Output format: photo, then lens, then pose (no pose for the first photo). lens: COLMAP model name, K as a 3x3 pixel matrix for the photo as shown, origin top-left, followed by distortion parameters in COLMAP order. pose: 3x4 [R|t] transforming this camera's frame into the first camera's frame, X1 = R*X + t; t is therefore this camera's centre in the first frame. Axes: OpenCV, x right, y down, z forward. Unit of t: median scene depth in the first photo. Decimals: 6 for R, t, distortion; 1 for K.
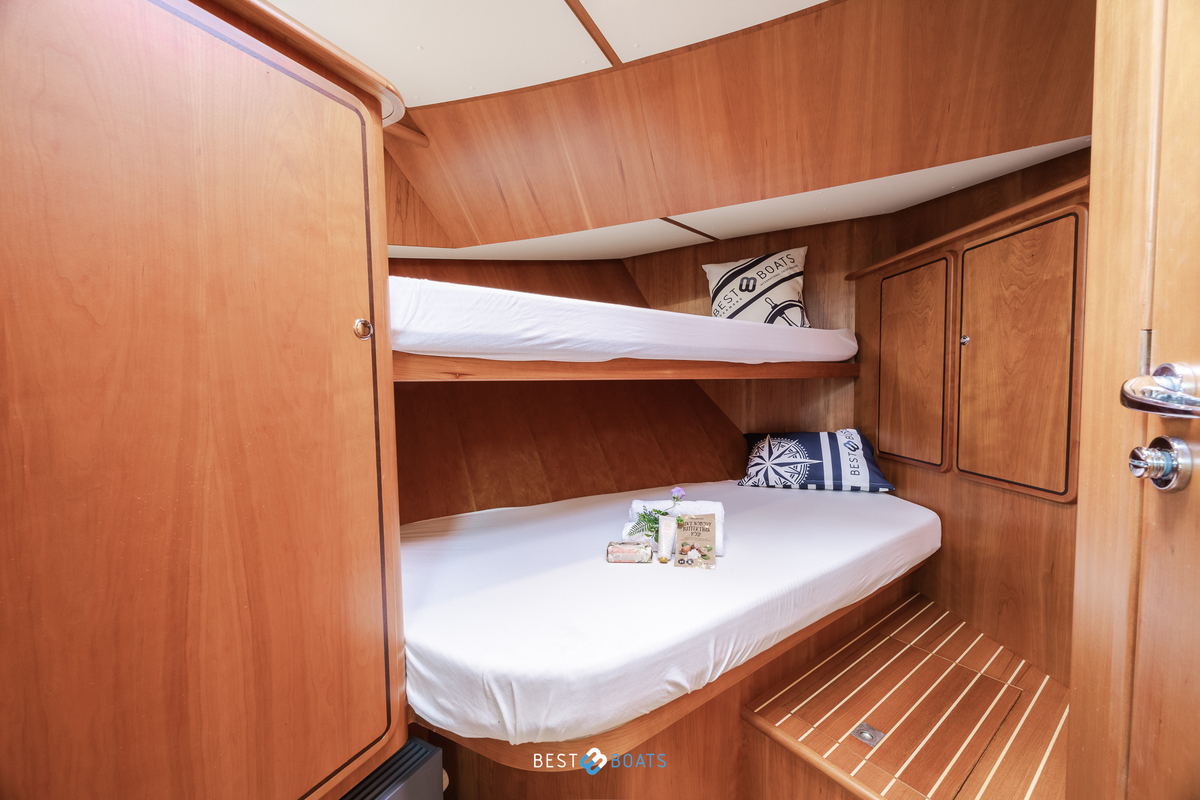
lens RADIAL K [[458.4, 0, 599.6], [0, 458.4, 404.6], [0, 0, 1]] dist [-0.000134, -0.000169]
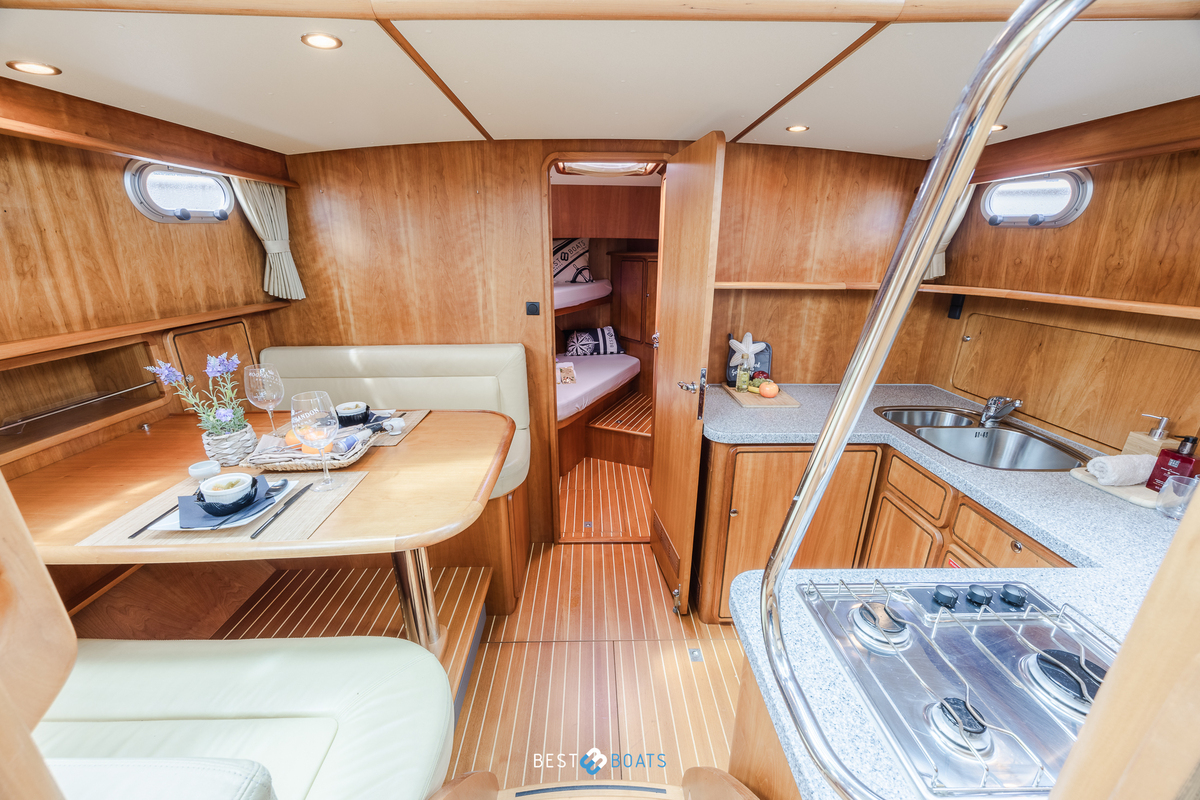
lens RADIAL K [[458.4, 0, 599.6], [0, 458.4, 404.6], [0, 0, 1]] dist [-0.000134, -0.000169]
pose [[0.869318, -0.141590, 0.473538, -0.640279], [0.010432, 0.963131, 0.268830, -0.191571], [-0.494143, -0.228759, 0.838744, -0.991980]]
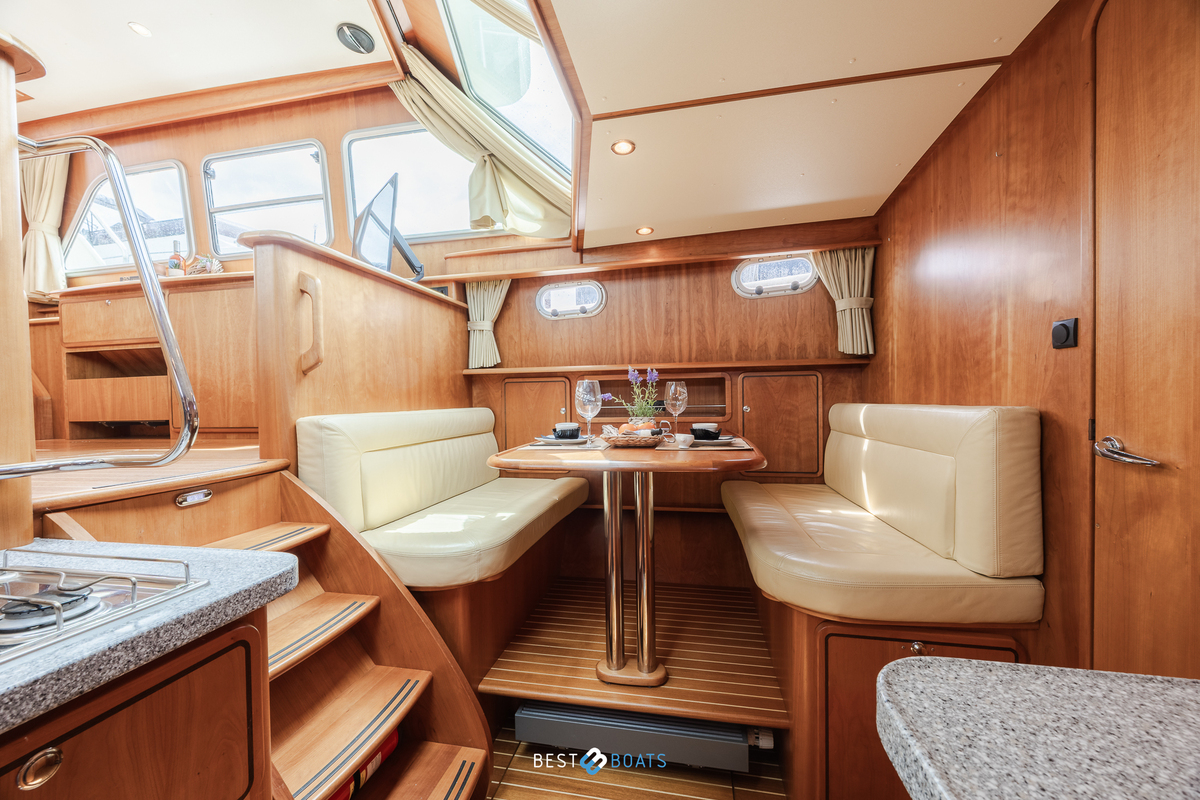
lens RADIAL K [[458.4, 0, 599.6], [0, 458.4, 404.6], [0, 0, 1]] dist [-0.000134, -0.000169]
pose [[0.291110, 0.026543, -0.956321, 0.132674], [-0.041364, 0.999029, 0.015137, -0.022607], [0.955795, 0.035151, 0.291926, -0.565222]]
